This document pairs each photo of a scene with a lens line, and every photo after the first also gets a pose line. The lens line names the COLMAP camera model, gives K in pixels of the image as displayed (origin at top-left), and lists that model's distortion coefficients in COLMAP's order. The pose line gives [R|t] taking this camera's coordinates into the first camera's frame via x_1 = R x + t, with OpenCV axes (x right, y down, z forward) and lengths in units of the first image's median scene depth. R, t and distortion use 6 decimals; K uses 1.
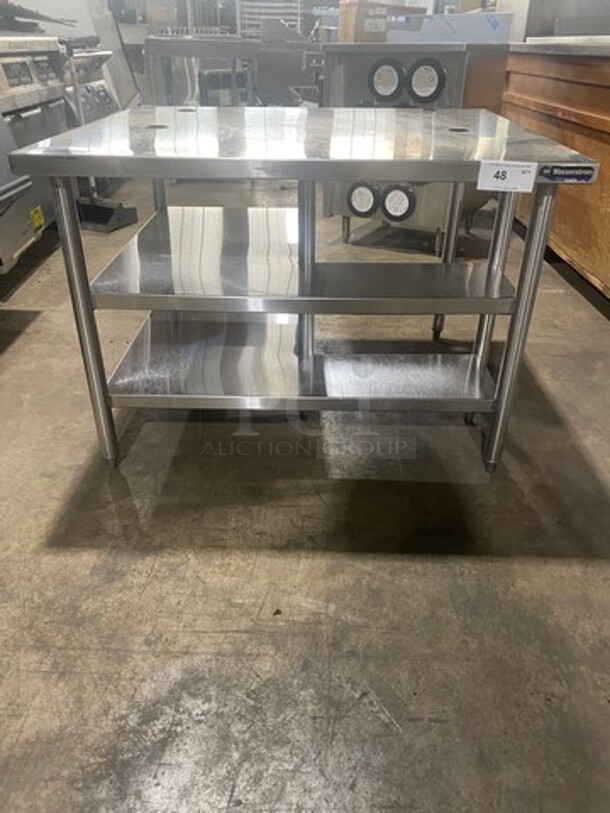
lens RADIAL K [[616.6, 0, 305.0], [0, 616.6, 406.5], [0, 0, 1]] dist [0.009977, -0.005178]
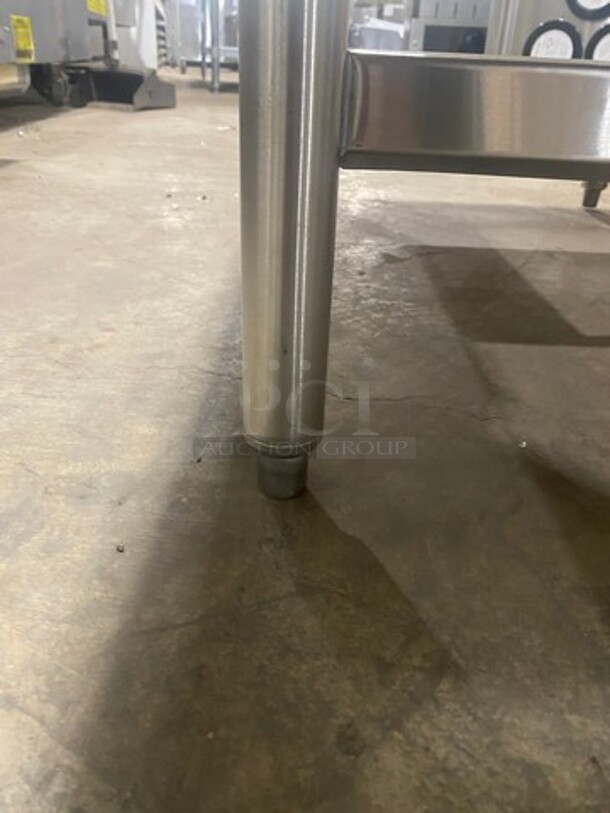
lens RADIAL K [[616.6, 0, 305.0], [0, 616.6, 406.5], [0, 0, 1]] dist [0.009977, -0.005178]
pose [[0.999632, 0.025648, 0.008782, -0.335613], [-0.025558, 0.999622, -0.010175, 0.077559], [-0.009040, 0.009947, 0.999910, 0.859909]]
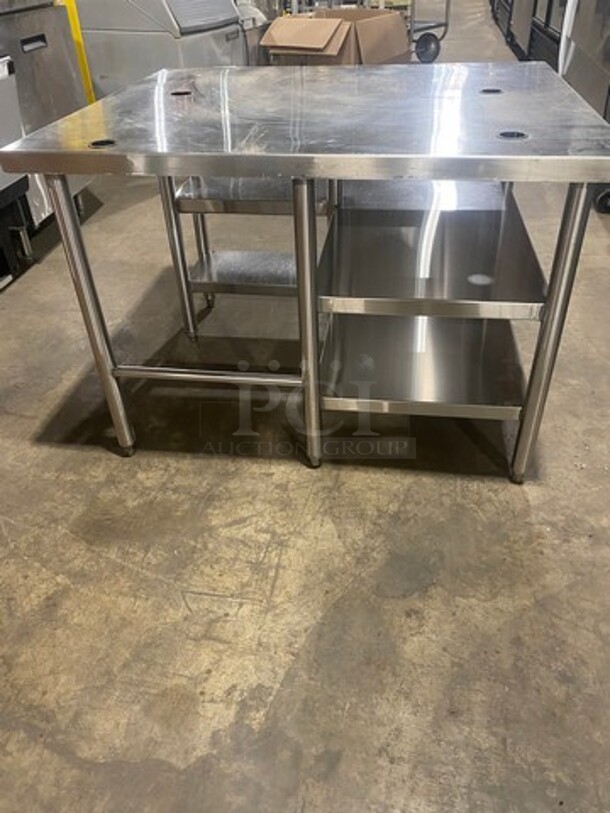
lens RADIAL K [[616.6, 0, 305.0], [0, 616.6, 406.5], [0, 0, 1]] dist [0.009977, -0.005178]
pose [[-0.991584, -0.060002, 0.114721, -0.095269], [0.083420, 0.381527, 0.920586, -1.201059], [-0.099006, 0.922408, -0.373310, 1.895269]]
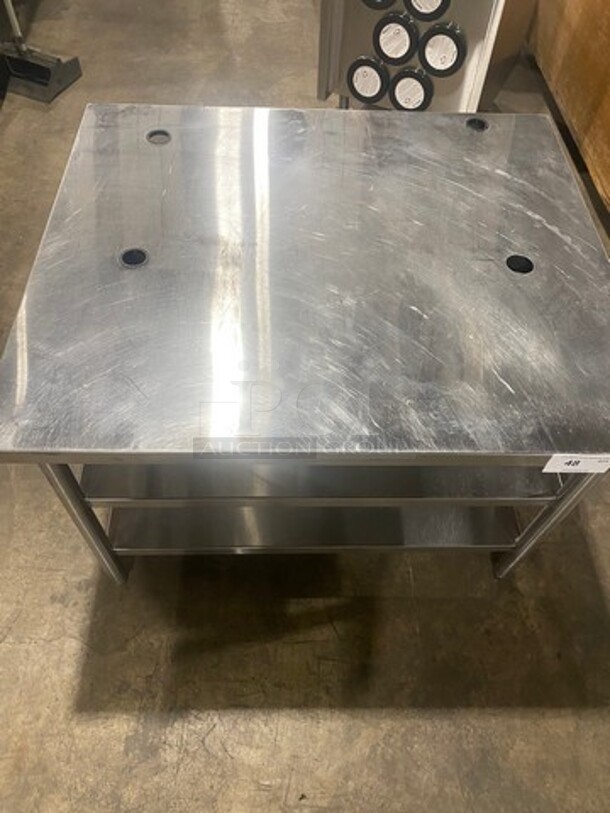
lens RADIAL K [[616.6, 0, 305.0], [0, 616.6, 406.5], [0, 0, 1]] dist [0.009977, -0.005178]
pose [[0.998975, -0.015527, 0.042530, -0.062178], [-0.003239, 0.912436, 0.409207, -0.619962], [-0.045160, -0.408925, 0.911450, 0.220167]]
